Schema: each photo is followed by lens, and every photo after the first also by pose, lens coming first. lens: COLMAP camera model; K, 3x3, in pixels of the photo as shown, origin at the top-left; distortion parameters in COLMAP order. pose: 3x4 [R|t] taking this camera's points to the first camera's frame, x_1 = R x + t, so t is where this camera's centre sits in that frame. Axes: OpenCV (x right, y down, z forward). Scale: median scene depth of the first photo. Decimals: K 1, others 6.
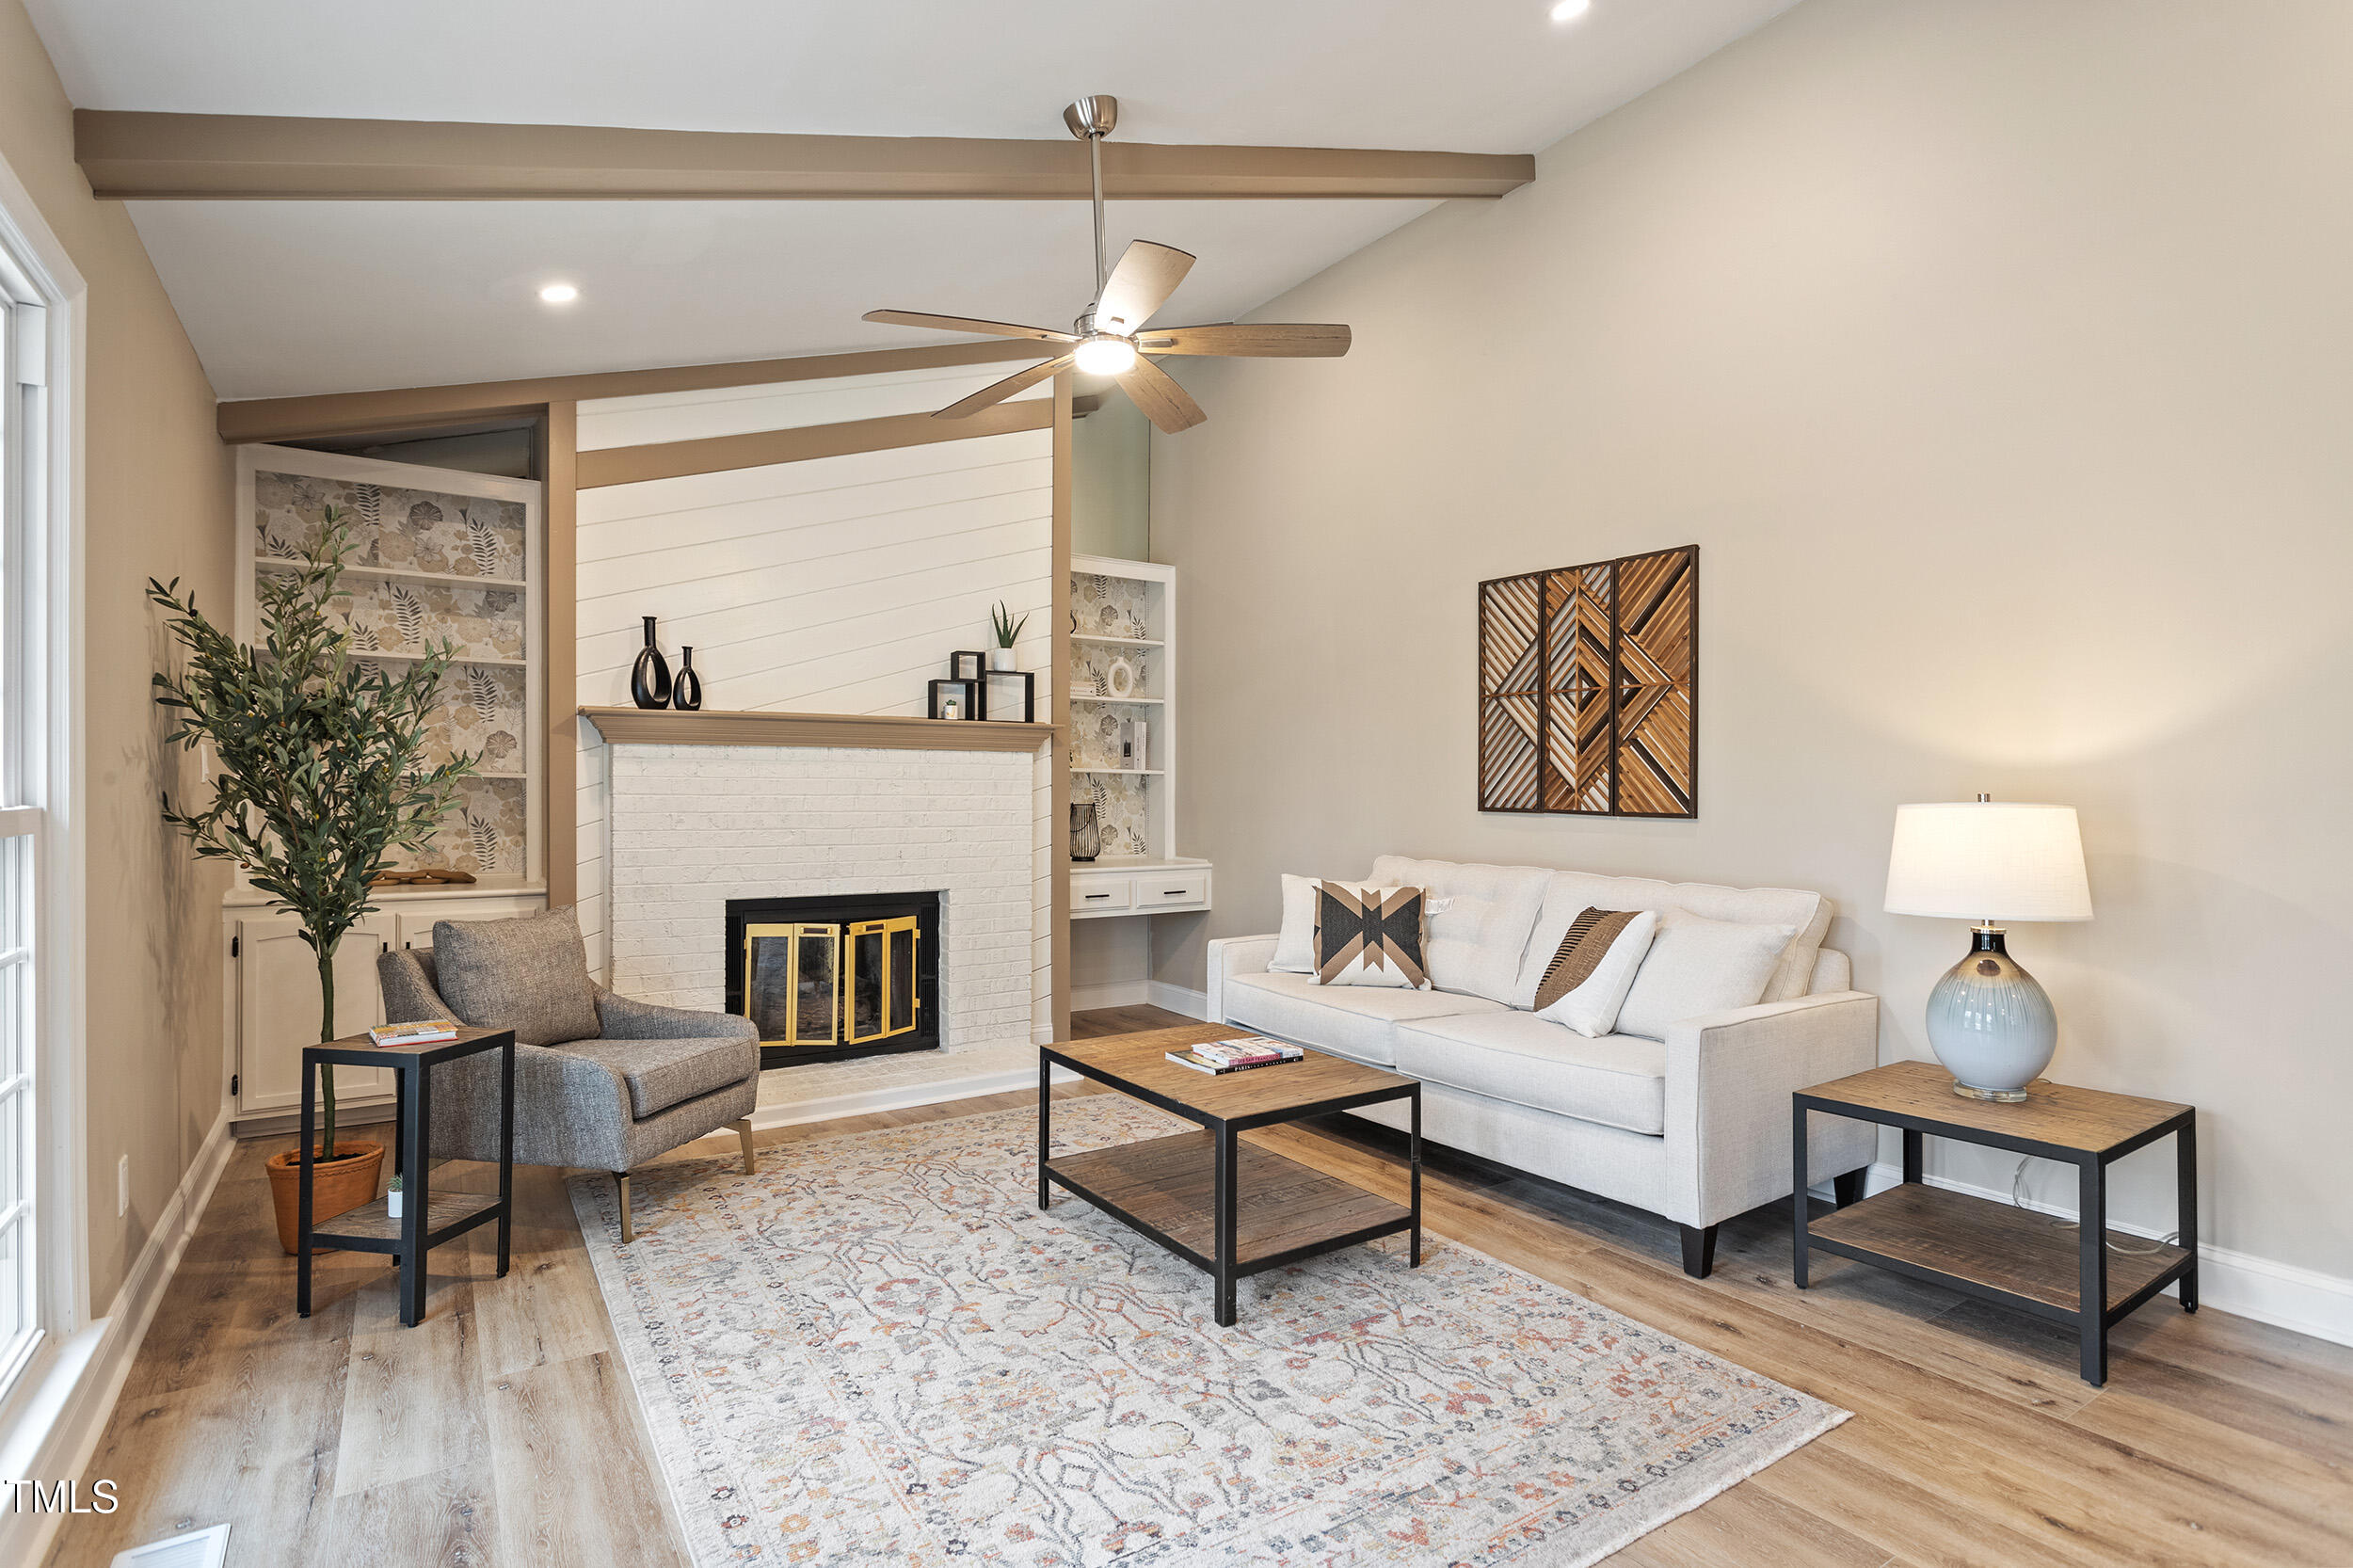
lens RADIAL K [[1154.5, 0, 1180.8], [0, 1154.5, 794.8], [0, 0, 1]] dist [-0.003646, -0.000249]
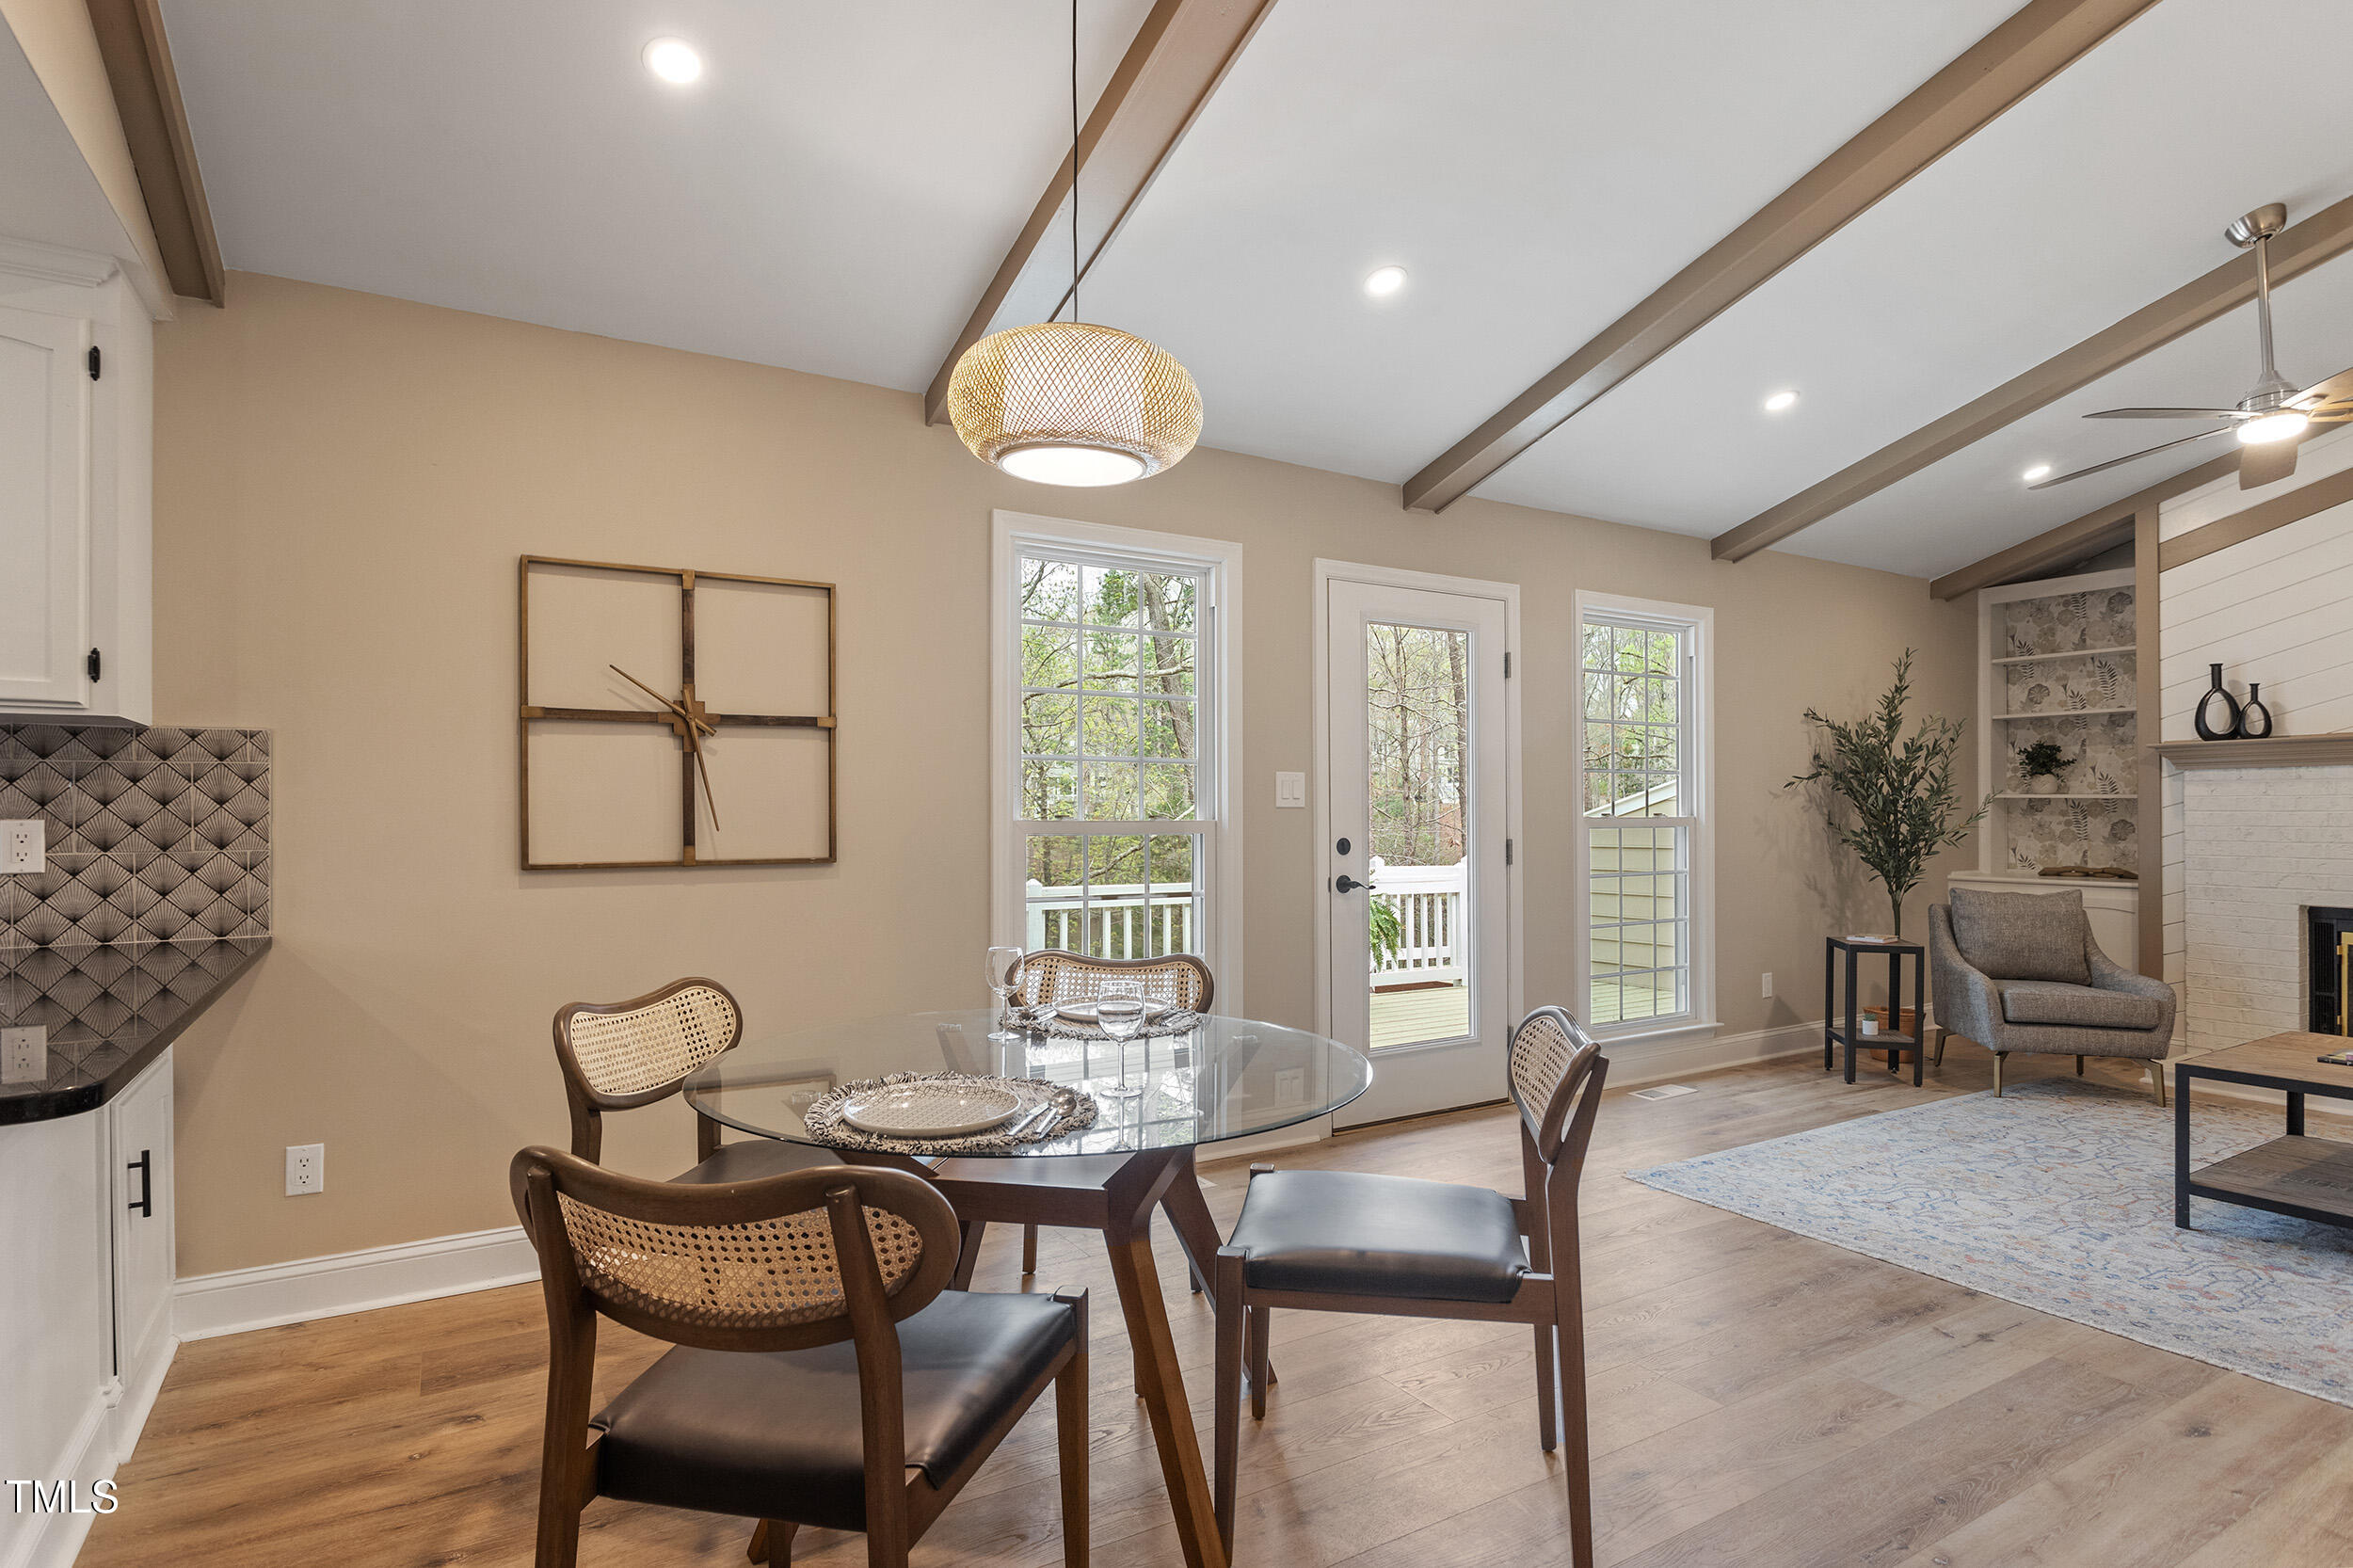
lens RADIAL K [[1212.2, 0, 1178.9], [0, 1212.2, 816.4], [0, 0, 1]] dist [0.000441, 0.000821]
pose [[-0.048093, -0.001342, -0.998842, 1.303461], [0.001214, 0.999998, -0.001402, 0.008750], [0.998842, -0.001280, -0.048091, -0.030266]]
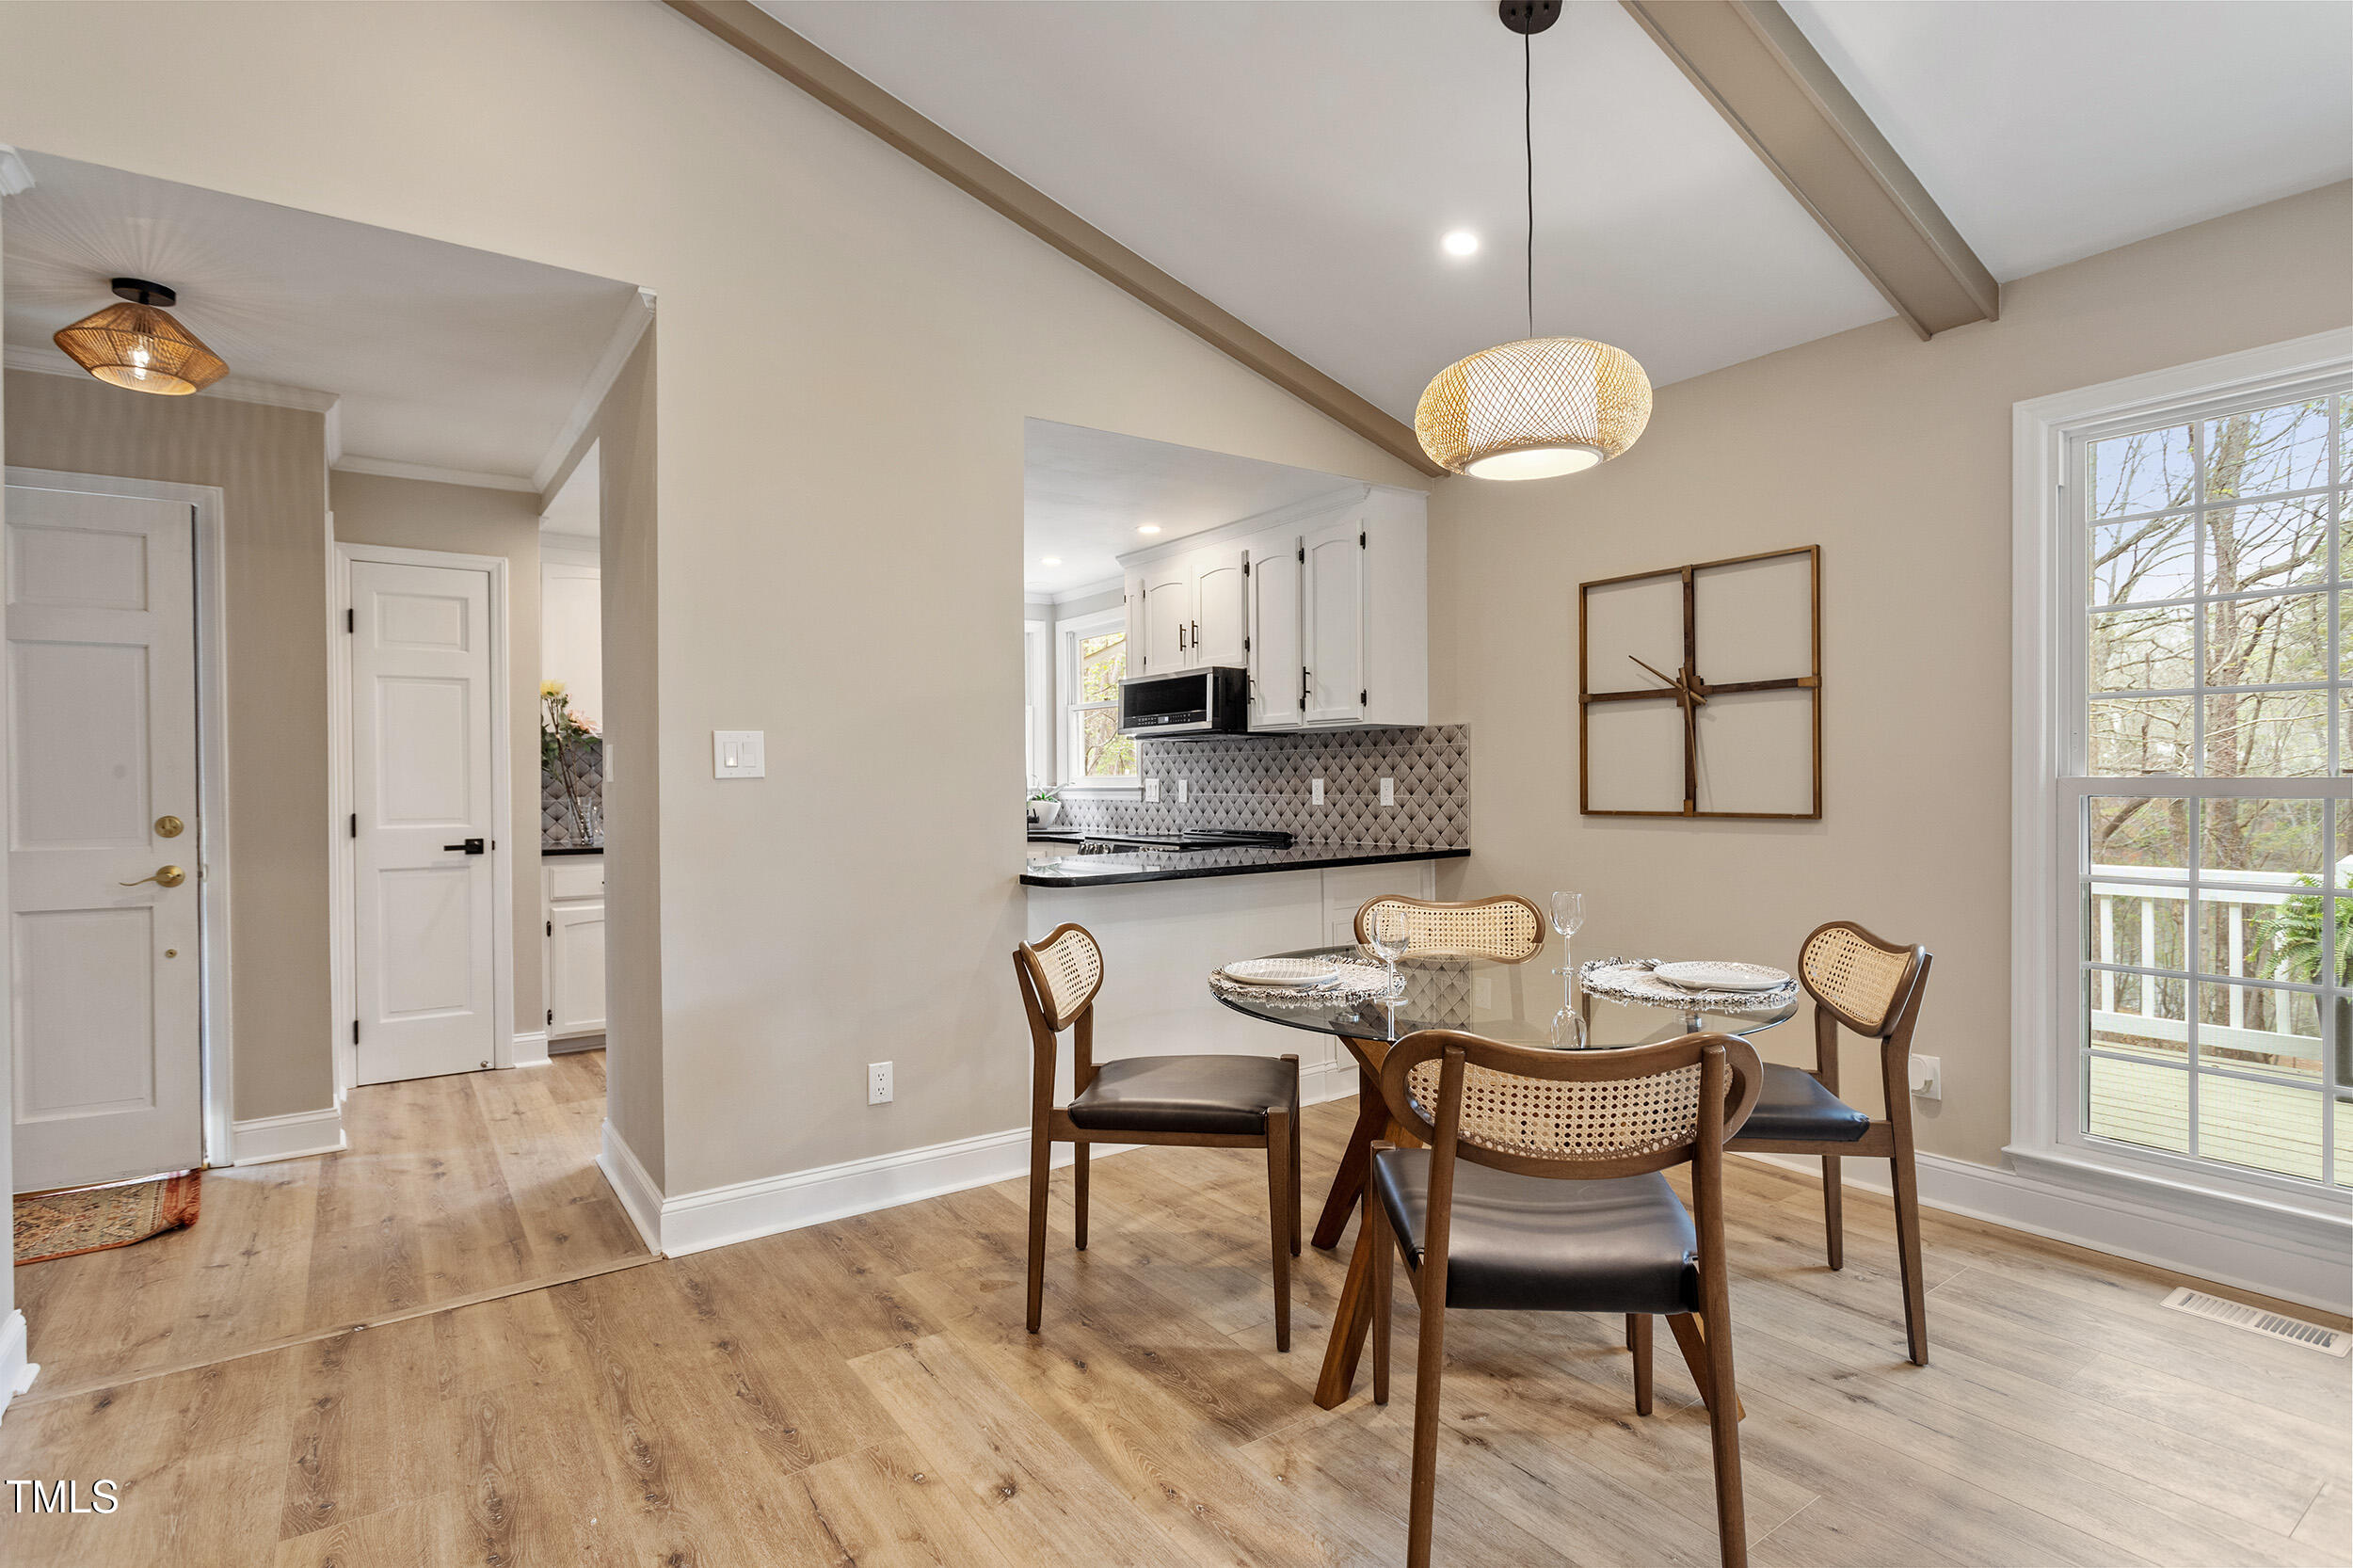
lens RADIAL K [[1154.5, 0, 1180.8], [0, 1154.5, 794.8], [0, 0, 1]] dist [-0.003646, -0.000249]
pose [[-0.999623, 0.006401, -0.026686, 0.771012], [0.006014, 0.999876, 0.014557, 0.006999], [0.026776, 0.014391, -0.999538, 0.734572]]
